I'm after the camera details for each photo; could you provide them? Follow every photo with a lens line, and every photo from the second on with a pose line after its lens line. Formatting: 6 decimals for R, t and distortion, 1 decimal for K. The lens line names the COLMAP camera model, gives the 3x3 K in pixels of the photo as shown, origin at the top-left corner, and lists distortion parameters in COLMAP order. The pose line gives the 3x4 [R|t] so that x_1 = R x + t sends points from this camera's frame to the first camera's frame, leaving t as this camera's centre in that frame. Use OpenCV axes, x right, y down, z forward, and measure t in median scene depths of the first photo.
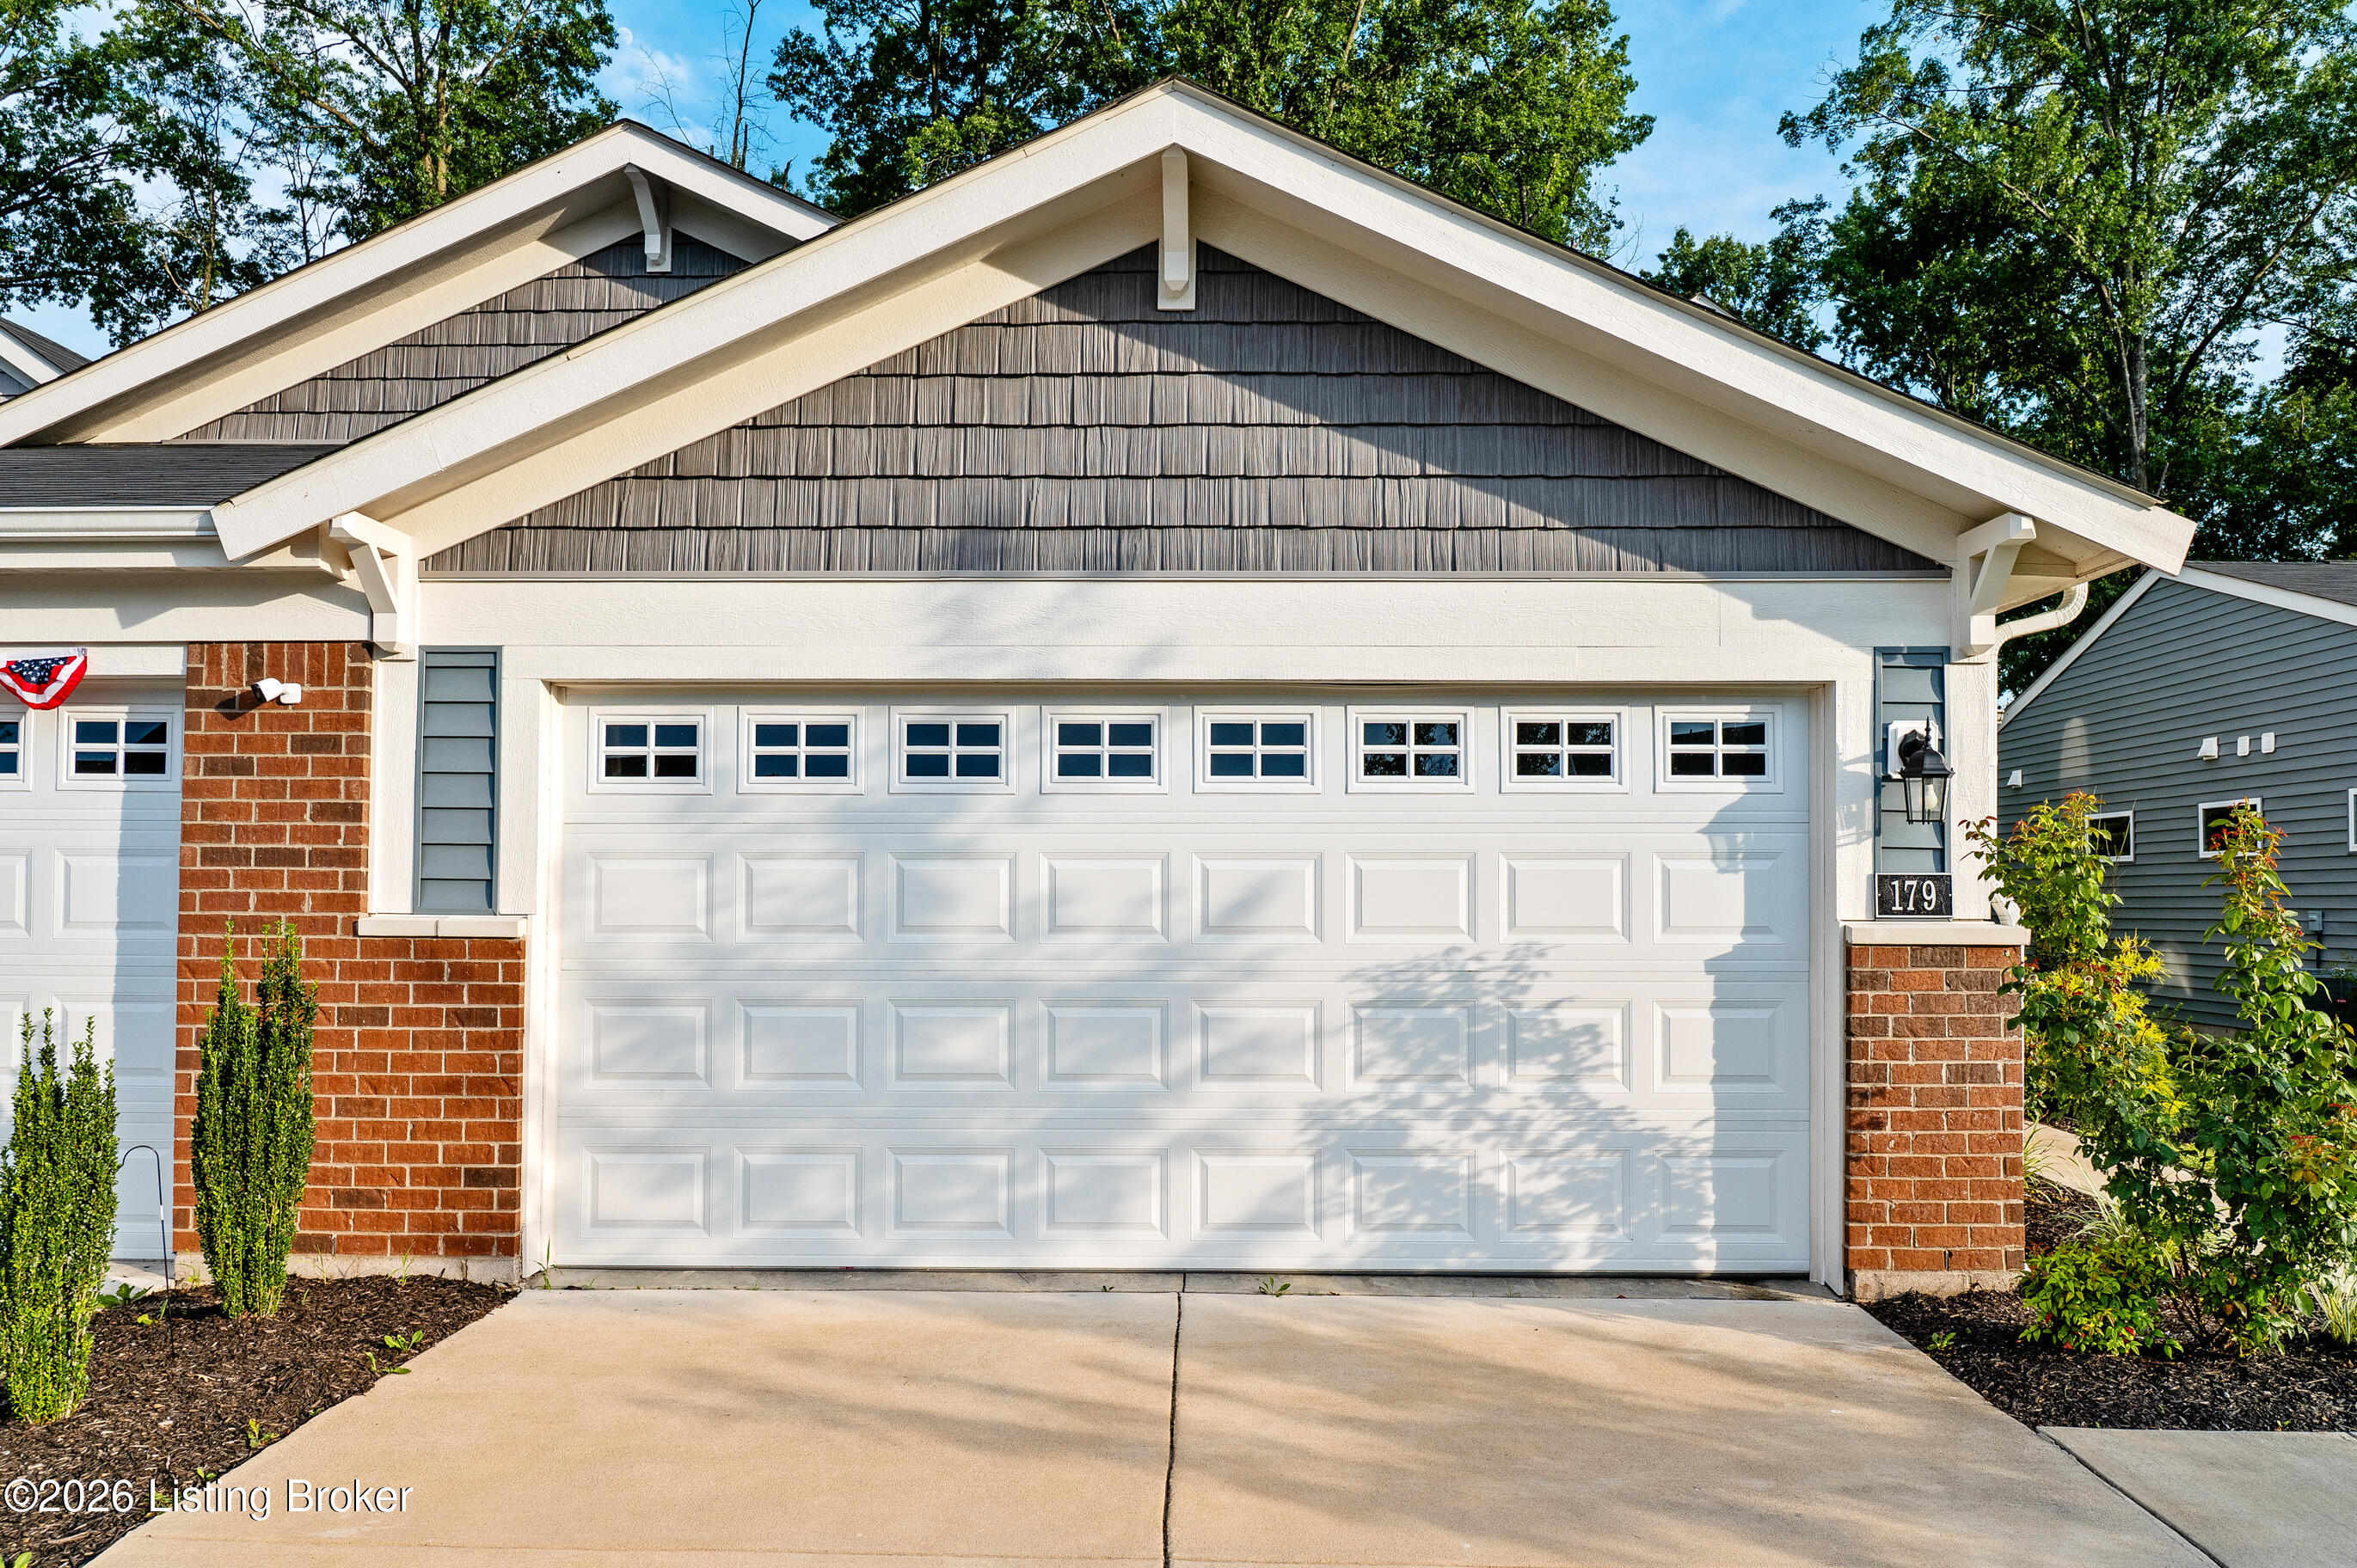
lens RADIAL K [[1596.5, 0, 1184.0], [0, 1596.5, 860.2], [0, 0, 1]] dist [-0.002223, 0.002082]
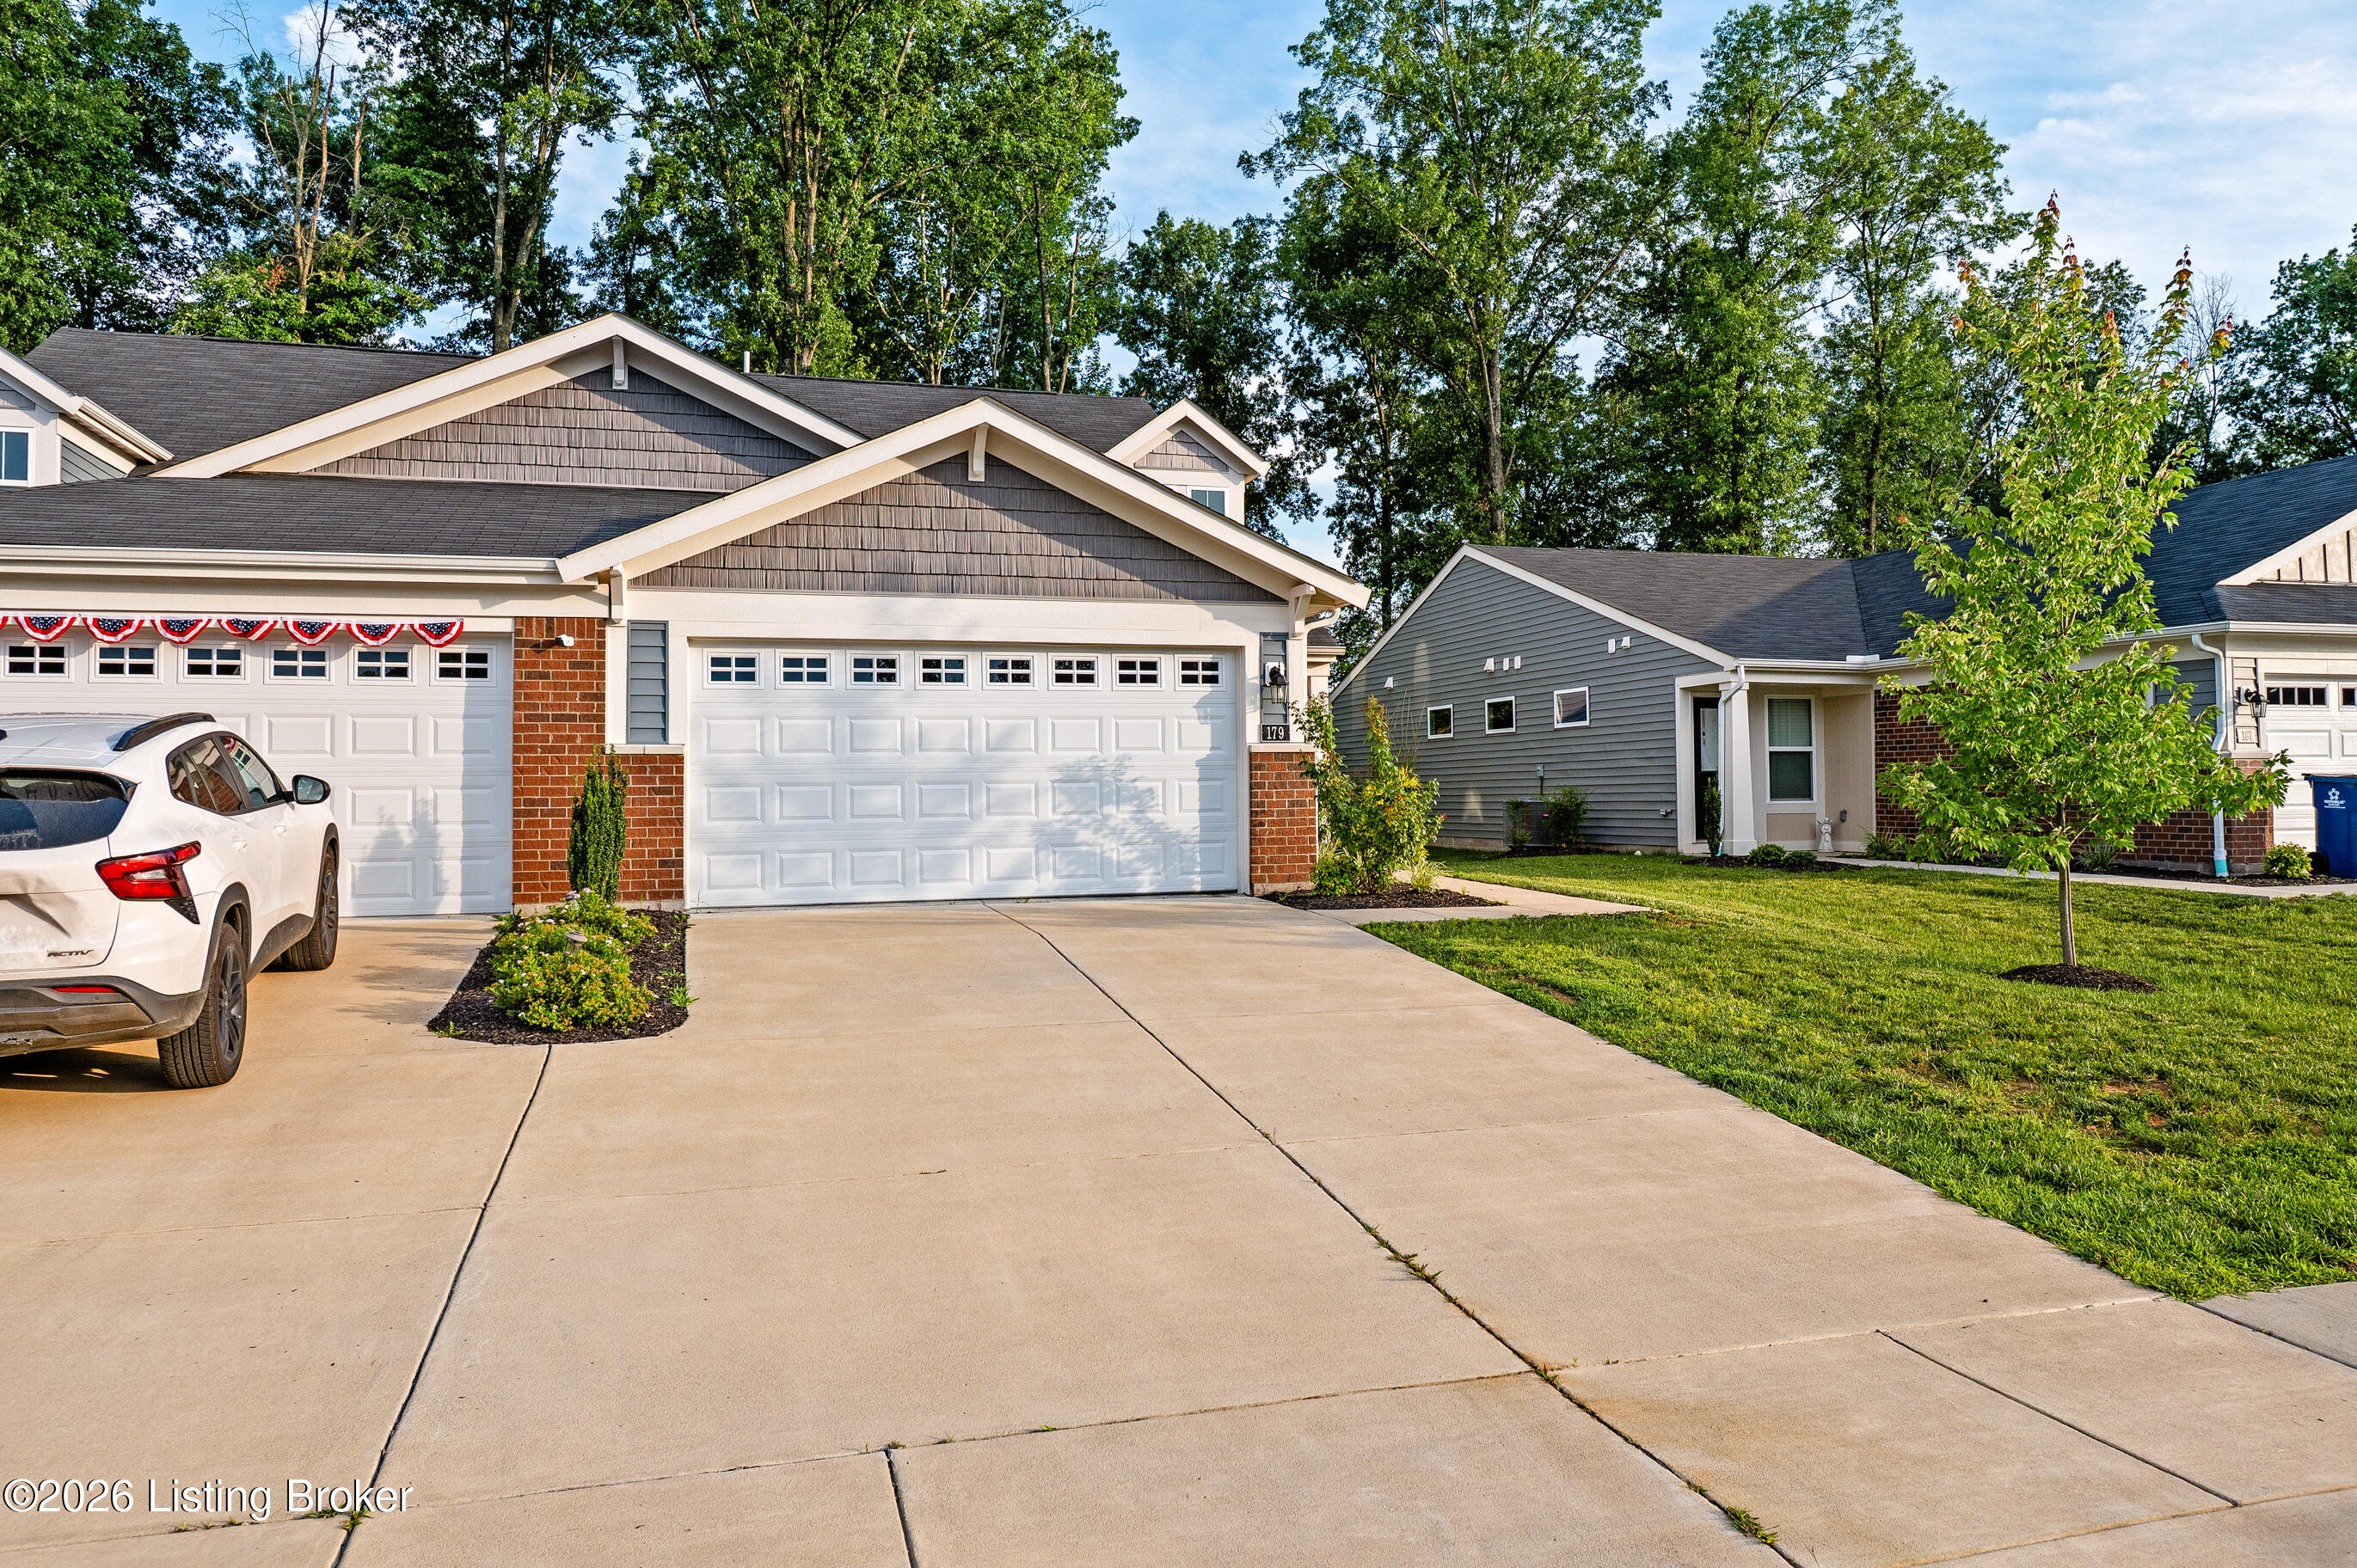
lens RADIAL K [[1617.0, 0, 1182.8], [0, 1617.0, 725.2], [0, 0, 1]] dist [0.002788, 0.000505]
pose [[0.950792, -0.001649, 0.309827, -0.437238], [0.008111, 0.999776, -0.019567, 0.055673], [-0.309725, 0.021117, 0.950592, -1.283988]]
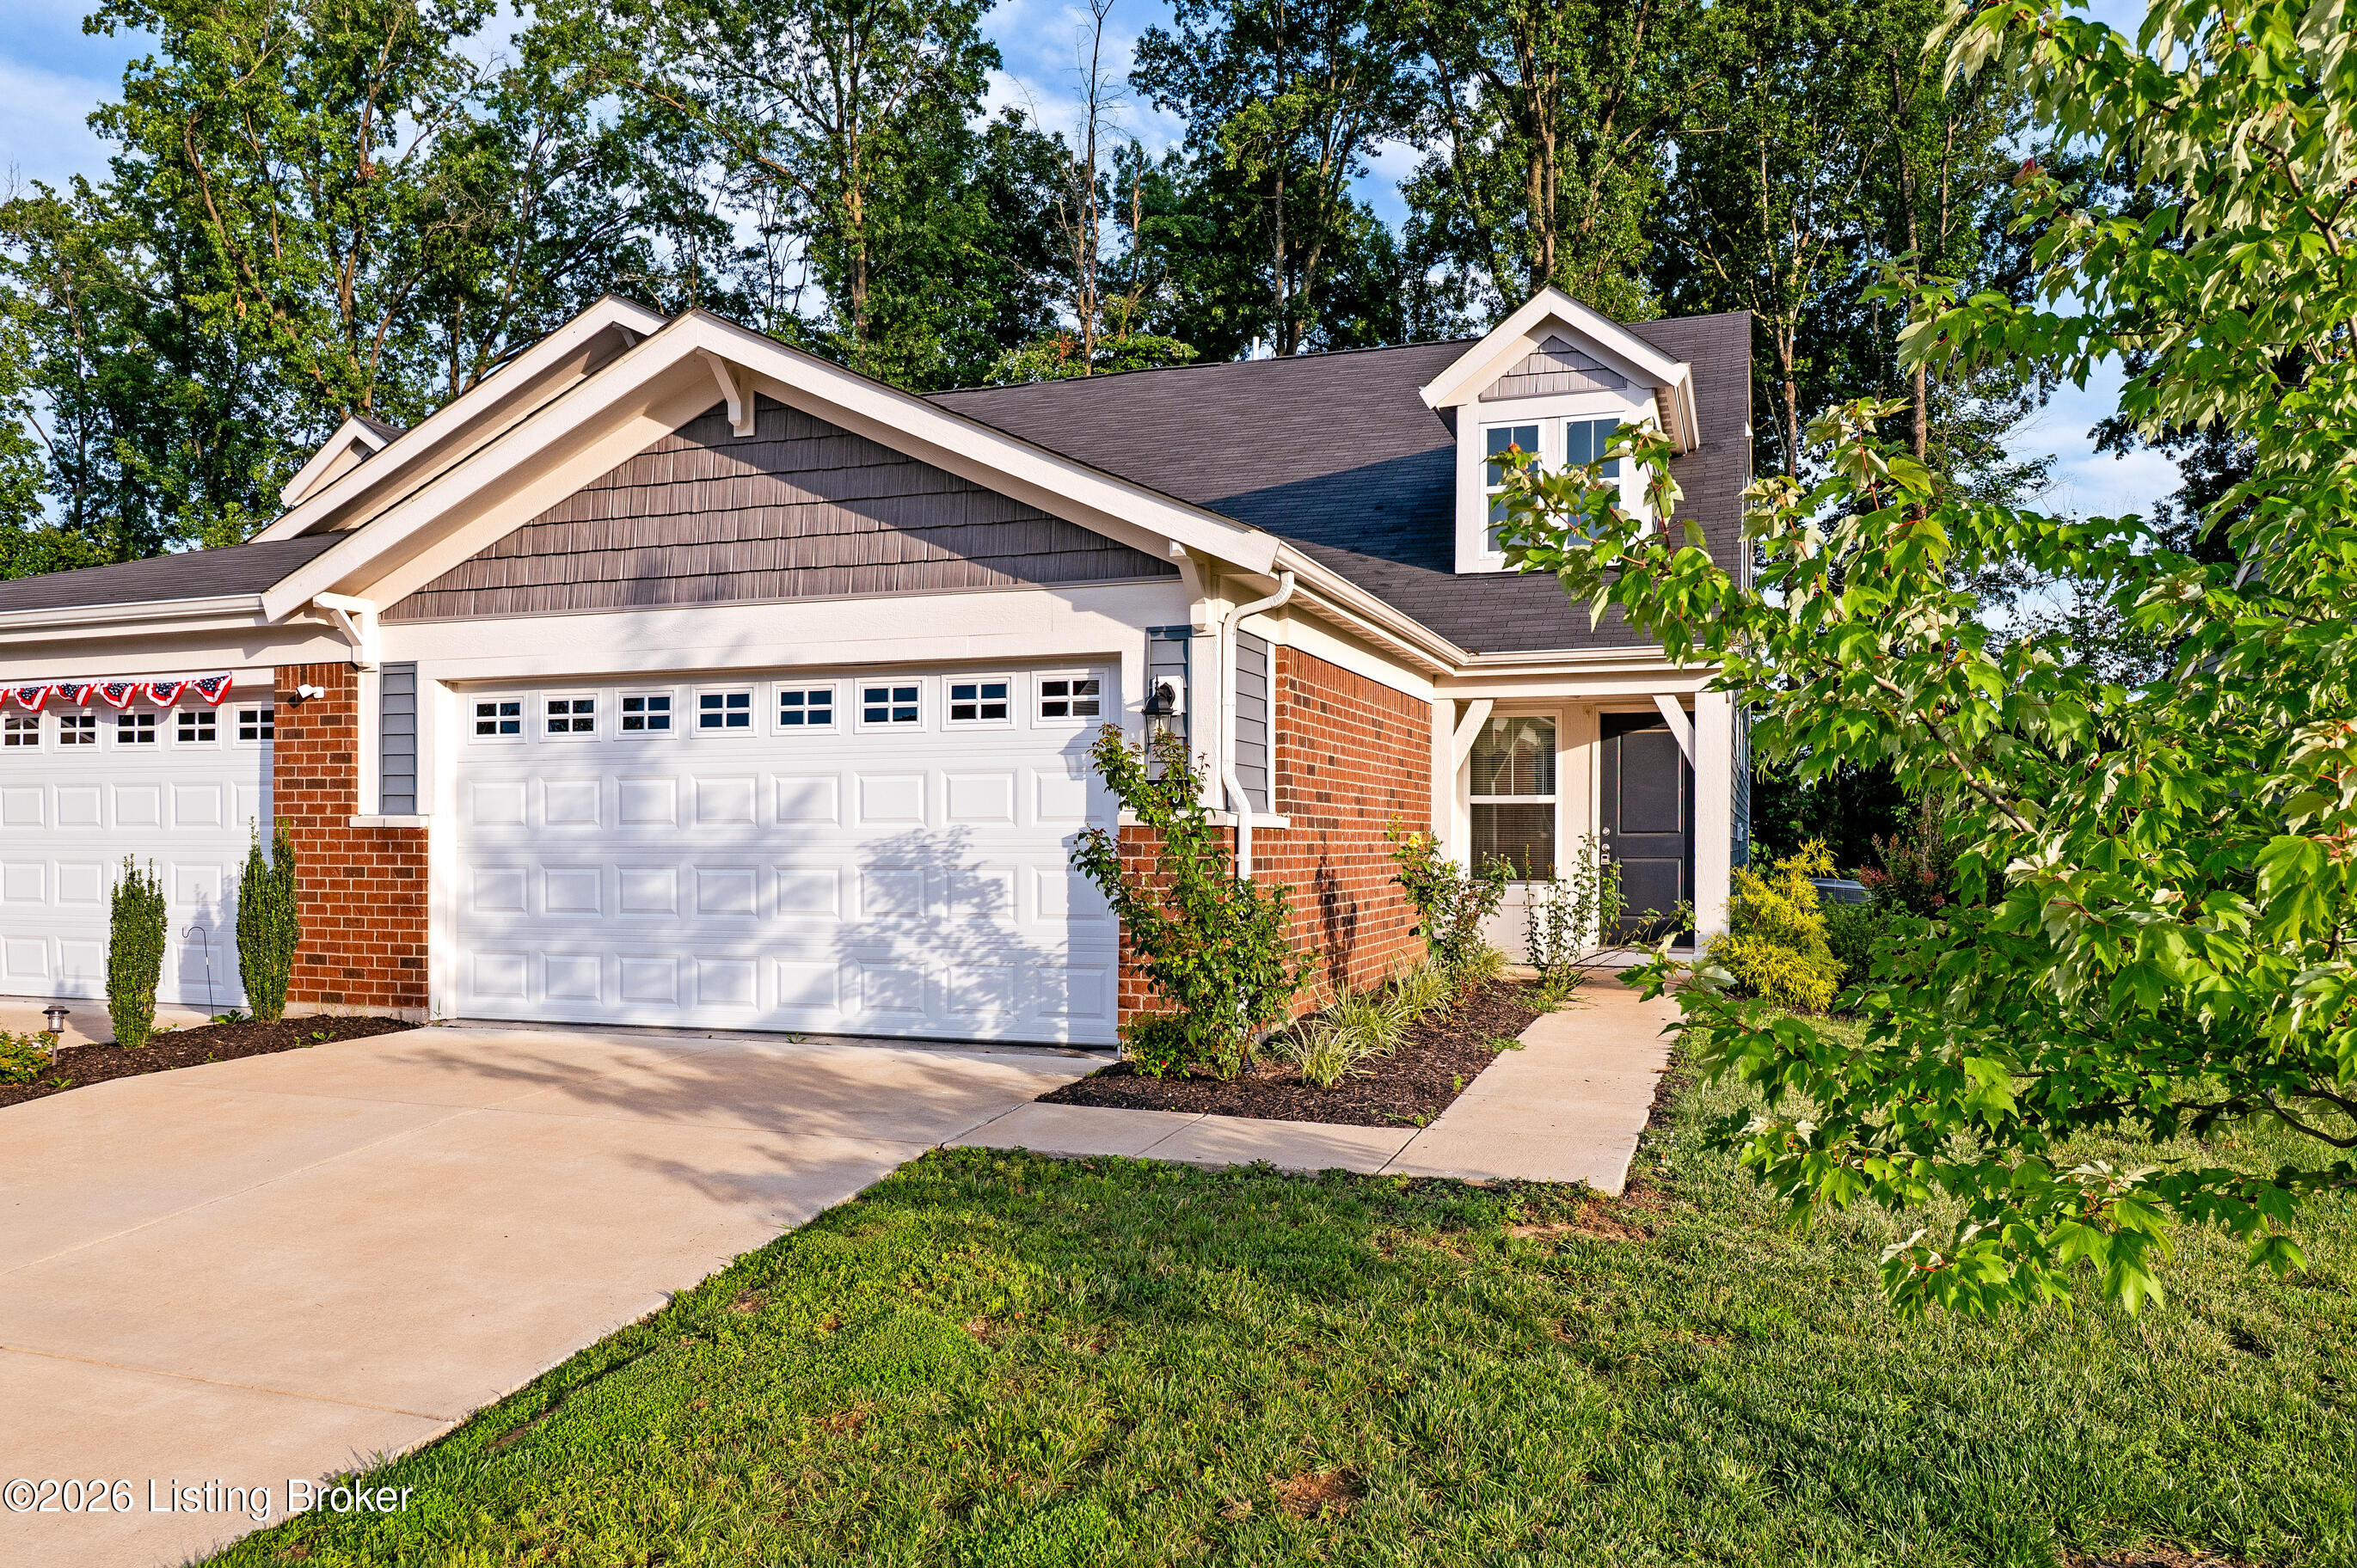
lens RADIAL K [[1642.4, 0, 1200.0], [0, 1642.4, 861.8], [0, 0, 1]] dist [0.004119, -0.004885]
pose [[0.950495, -0.000256, -0.310740, 0.929524], [0.011345, 0.999362, 0.033879, 0.033396], [0.310533, -0.035727, 0.949891, -0.441571]]
